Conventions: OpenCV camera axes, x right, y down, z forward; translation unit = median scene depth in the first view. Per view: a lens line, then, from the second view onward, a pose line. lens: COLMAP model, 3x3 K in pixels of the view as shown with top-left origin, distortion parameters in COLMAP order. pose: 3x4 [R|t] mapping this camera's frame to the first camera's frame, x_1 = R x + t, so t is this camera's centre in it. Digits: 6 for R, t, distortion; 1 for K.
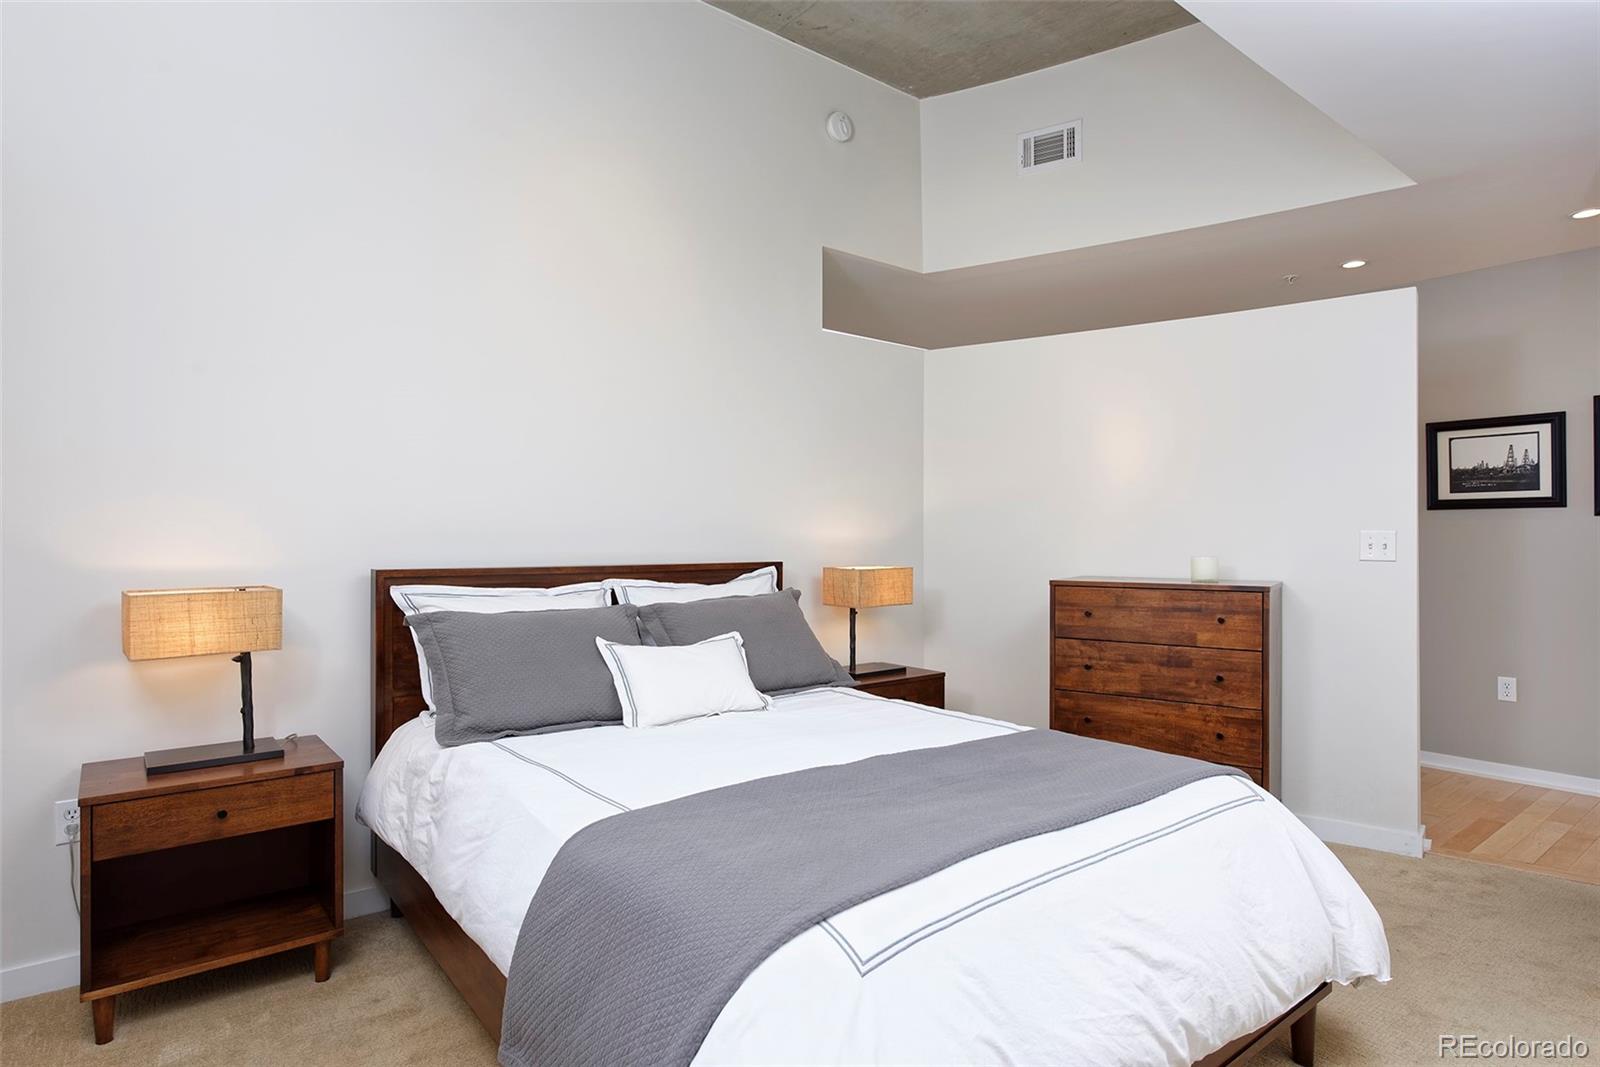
lens RADIAL K [[897.2, 0, 800.5], [0, 897.2, 537.0], [0, 0, 1]] dist [-0.004602, -0.000905]
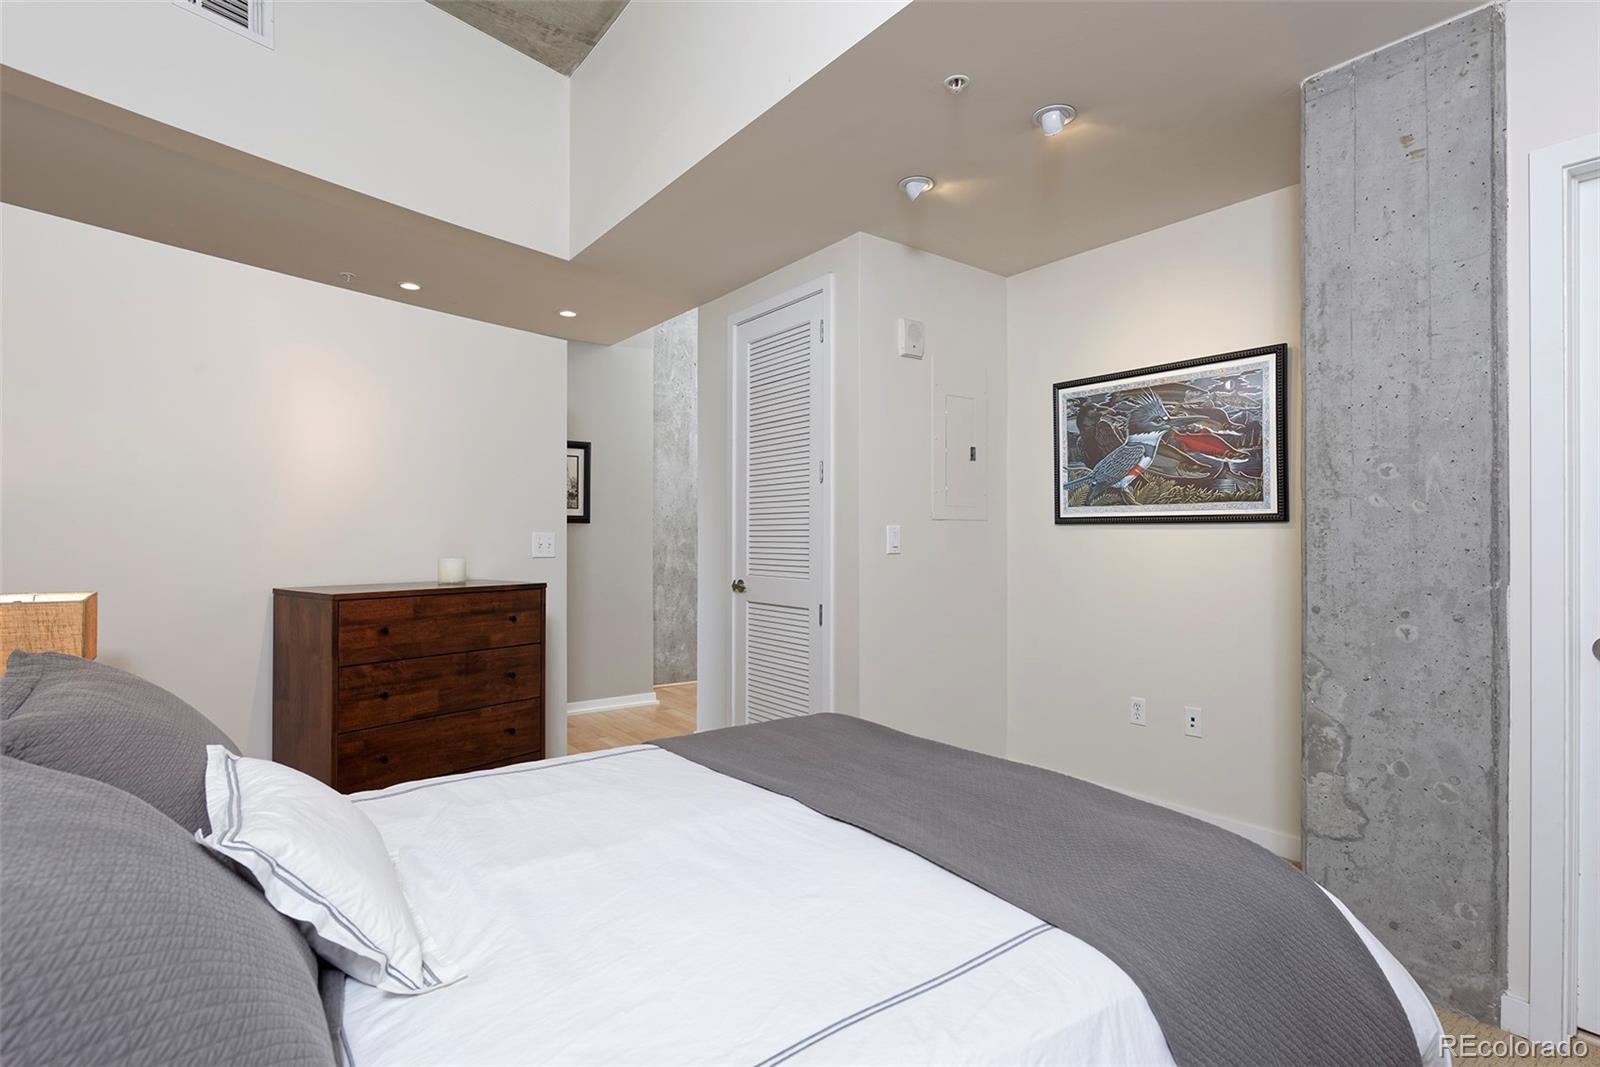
lens RADIAL K [[786.1, 0, 801.0], [0, 786.1, 531.0], [0, 0, 1]] dist [-0.004732, -0.000587]
pose [[0.017476, 0.007946, 0.999816, -0.411788], [-0.001481, 0.999968, -0.007922, -0.001547], [-0.999846, -0.001342, 0.017488, 0.620800]]
